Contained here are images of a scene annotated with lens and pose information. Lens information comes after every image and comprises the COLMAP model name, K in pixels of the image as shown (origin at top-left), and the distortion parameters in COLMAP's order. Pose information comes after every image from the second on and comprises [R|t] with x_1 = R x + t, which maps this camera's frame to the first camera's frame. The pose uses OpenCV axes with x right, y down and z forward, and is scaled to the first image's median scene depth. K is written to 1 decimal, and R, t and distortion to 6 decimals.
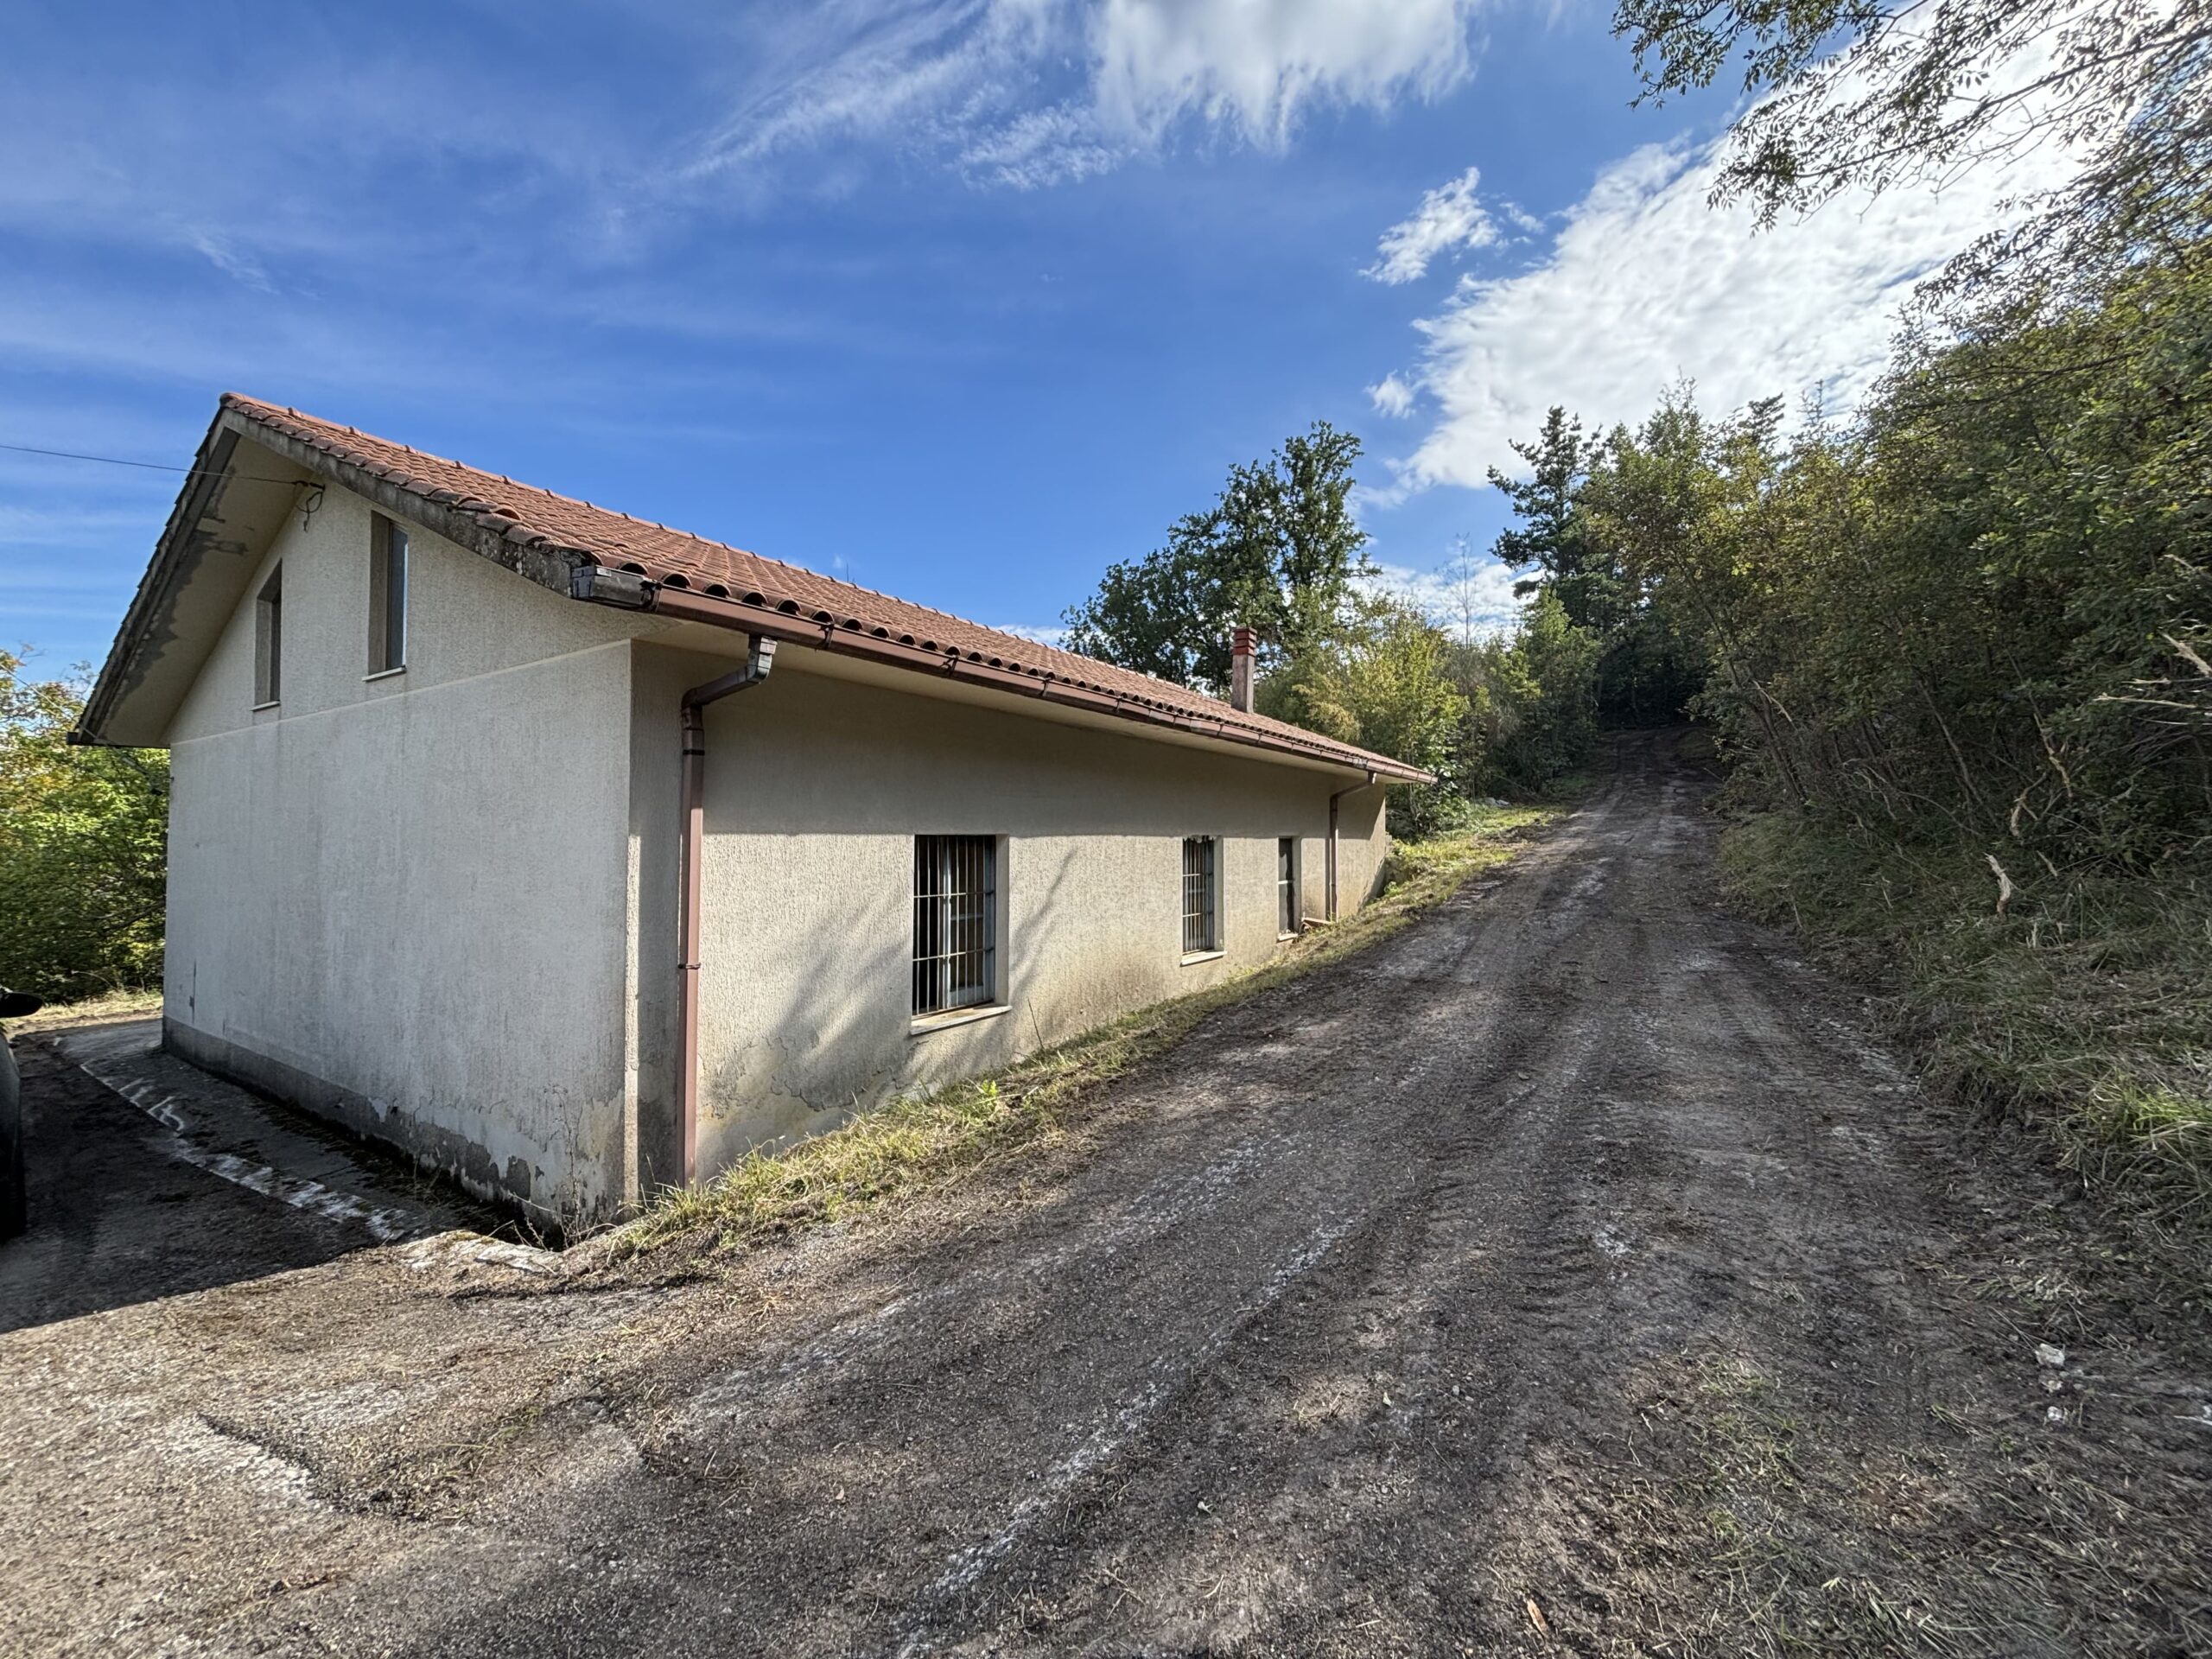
lens RADIAL K [[890.5, 0, 1106.9], [0, 890.5, 843.8], [0, 0, 1]] dist [0.002469, -0.000227]
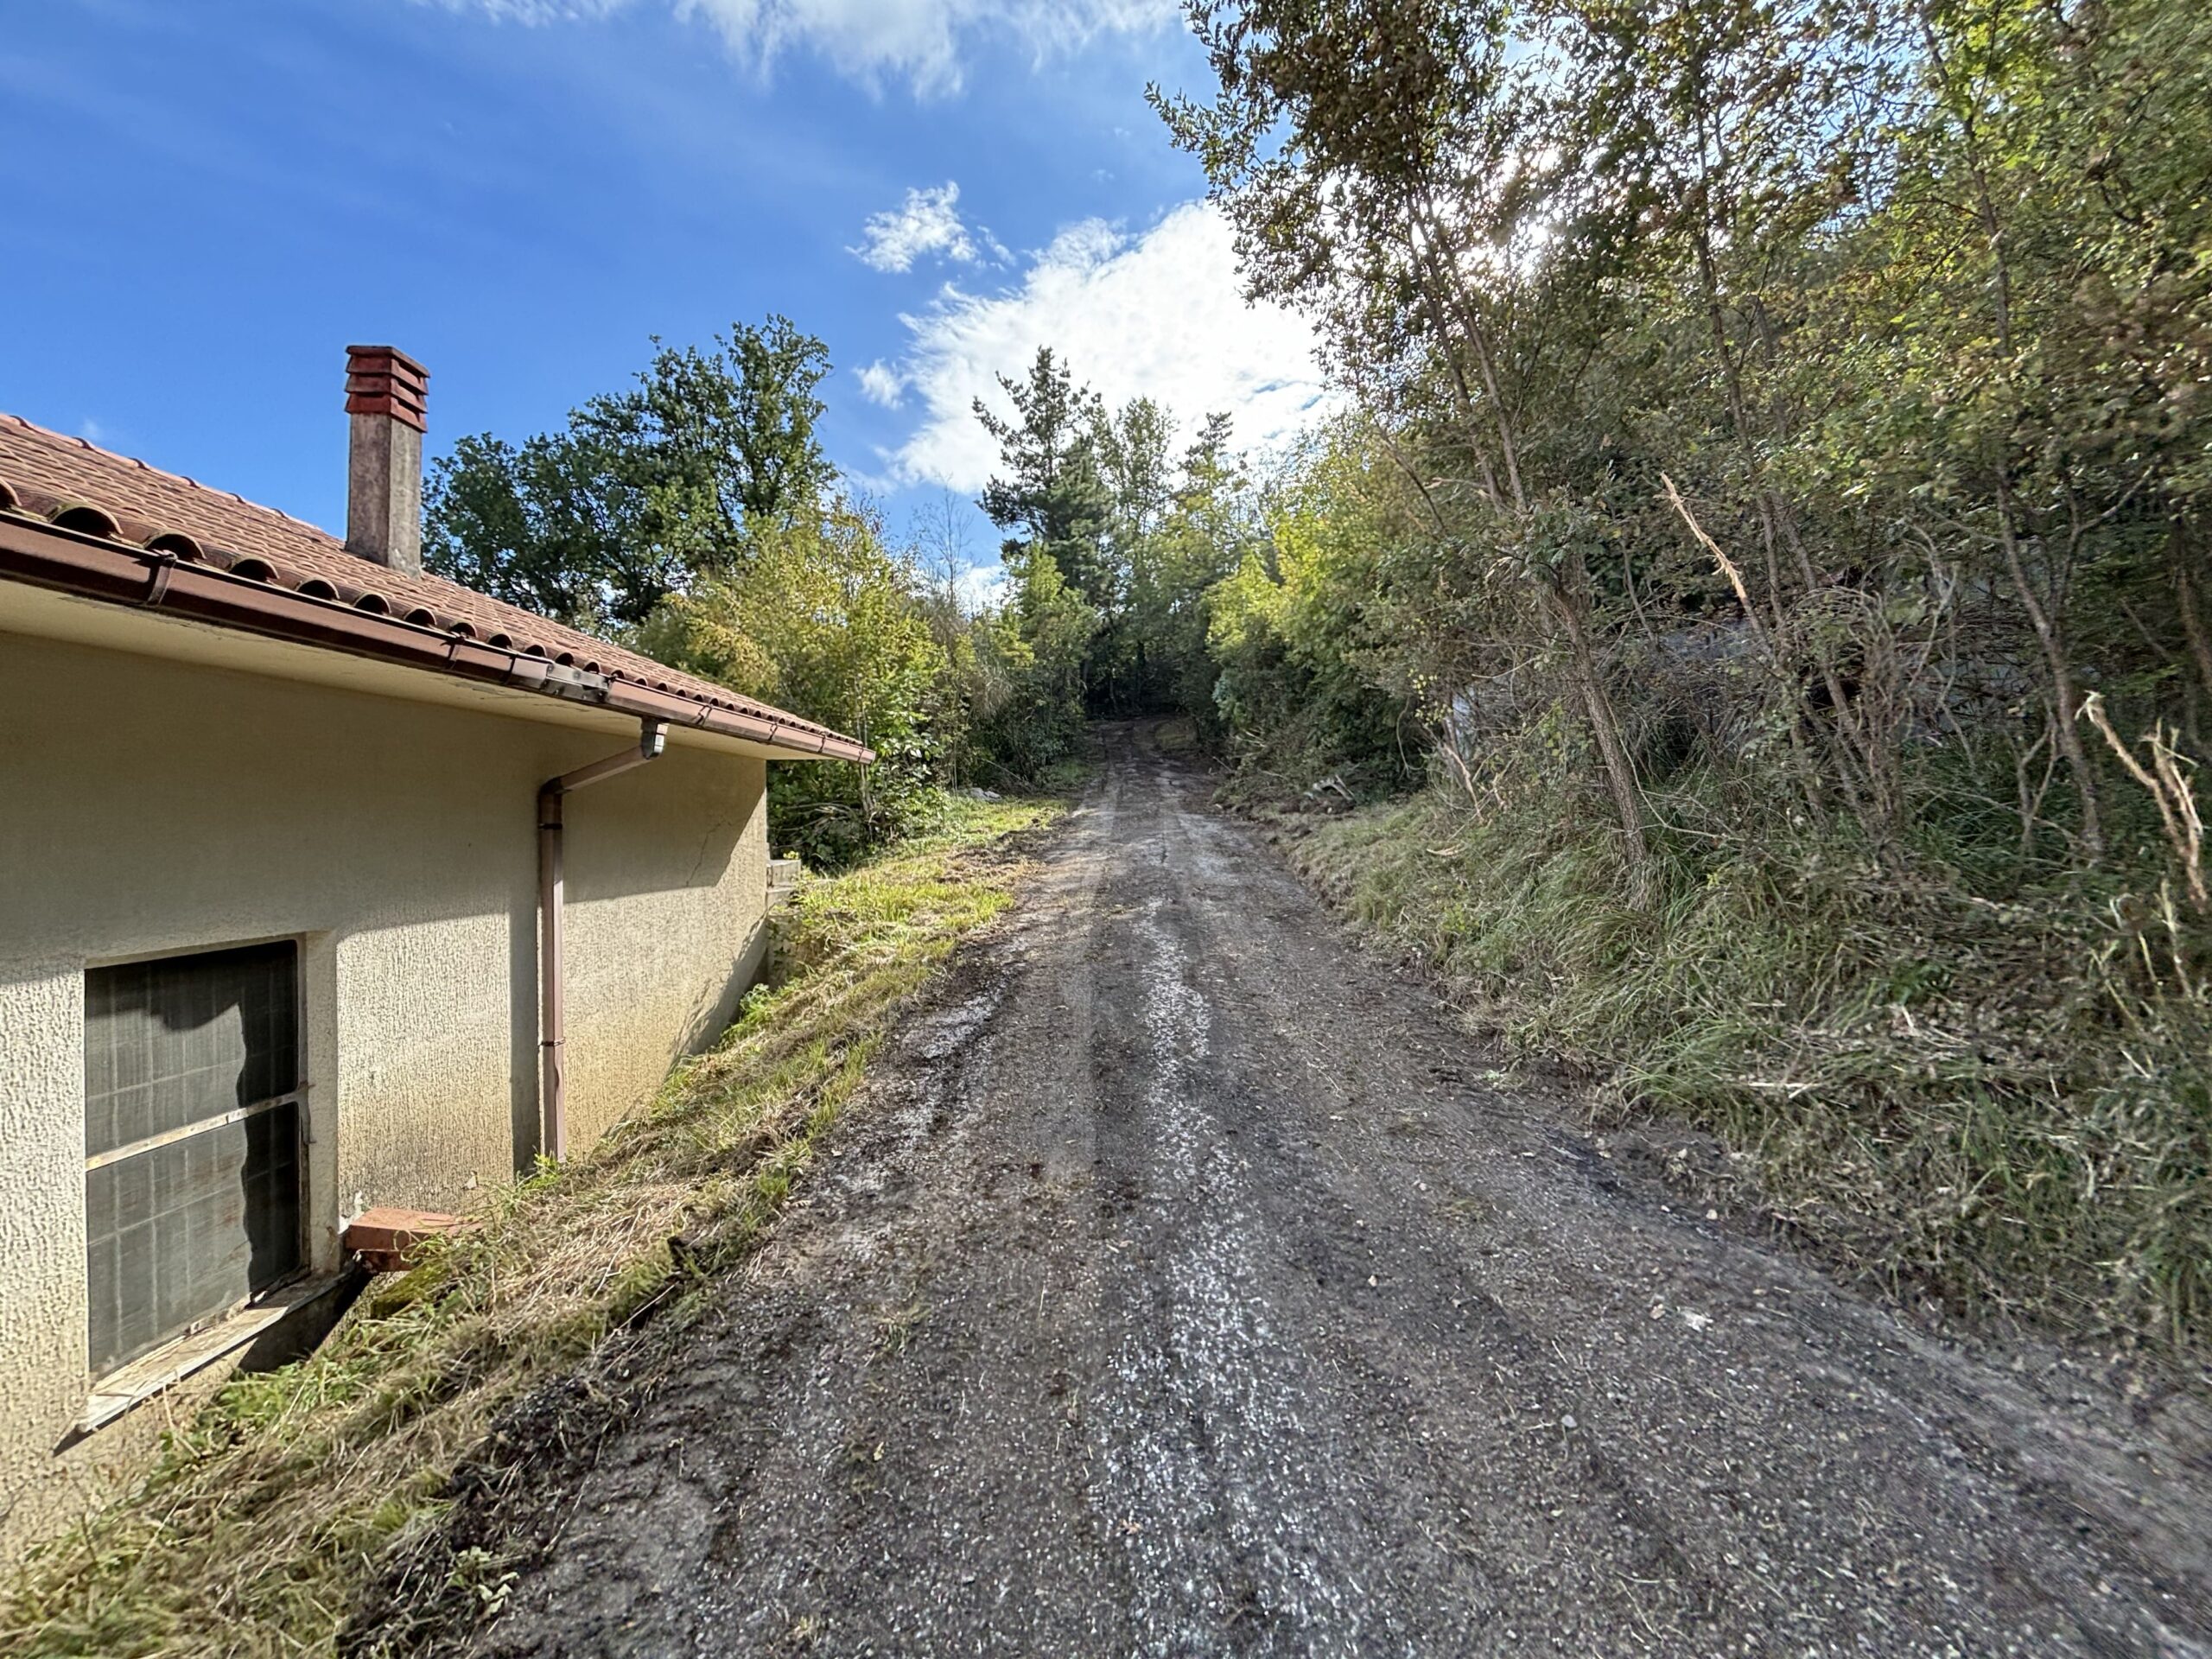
lens RADIAL K [[890.5, 0, 1110.1], [0, 890.5, 835.0], [0, 0, 1]] dist [0.002469, -0.000227]
pose [[0.846169, -0.001573, 0.532912, 0.072794], [-0.001366, 0.999986, 0.005121, -0.009494], [-0.532913, -0.005062, 0.846155, 0.180261]]
